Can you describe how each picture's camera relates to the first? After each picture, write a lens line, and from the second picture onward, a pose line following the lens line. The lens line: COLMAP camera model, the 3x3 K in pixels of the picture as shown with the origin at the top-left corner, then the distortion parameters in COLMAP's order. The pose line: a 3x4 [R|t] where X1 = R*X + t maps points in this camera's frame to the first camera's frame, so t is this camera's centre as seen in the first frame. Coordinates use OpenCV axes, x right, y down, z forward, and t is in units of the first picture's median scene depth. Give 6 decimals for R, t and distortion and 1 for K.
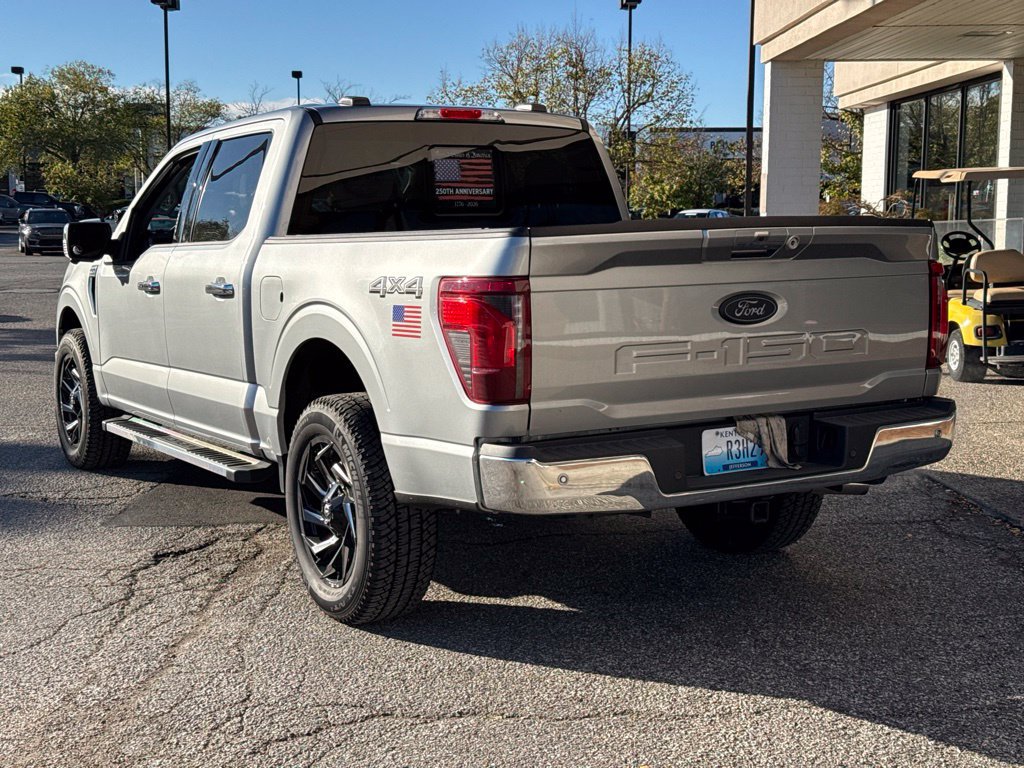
lens RADIAL K [[1400.2, 0, 492.8], [0, 1400.2, 380.8], [0, 0, 1]] dist [0.200399, -0.440828]
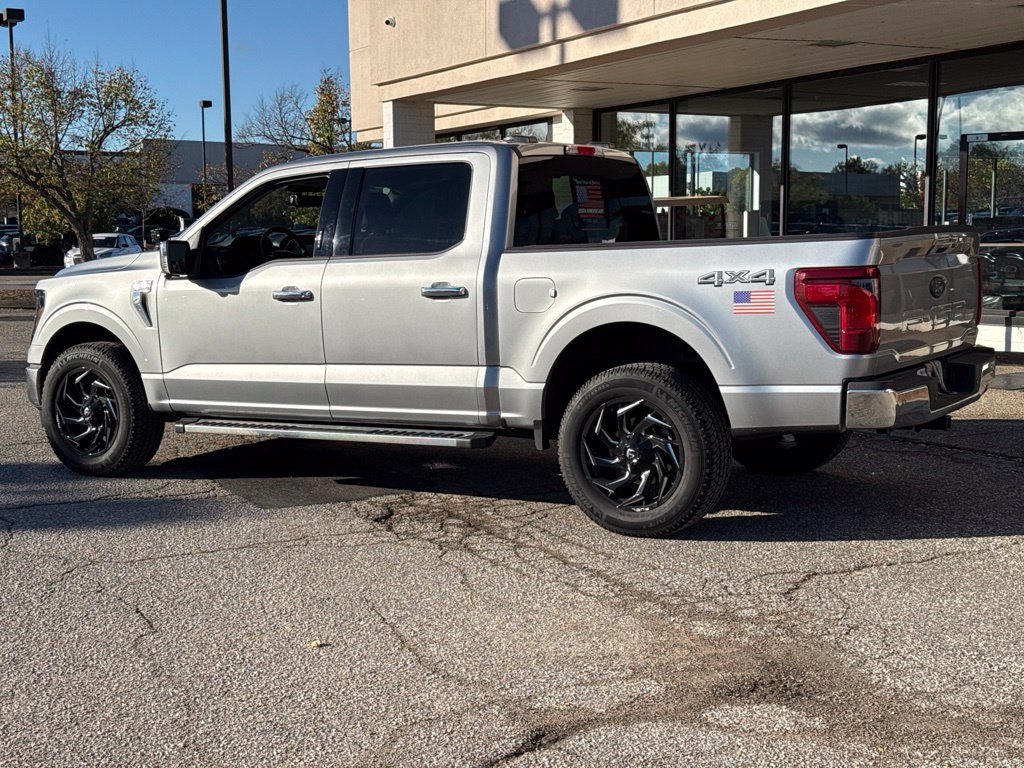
lens RADIAL K [[1401.3, 0, 505.8], [0, 1401.3, 374.6], [0, 0, 1]] dist [0.200864, -0.437808]
pose [[0.882156, -0.052496, 0.468023, -0.787019], [0.062765, 0.998008, -0.006360, 0.018978], [-0.466757, 0.034986, 0.883693, -0.098607]]
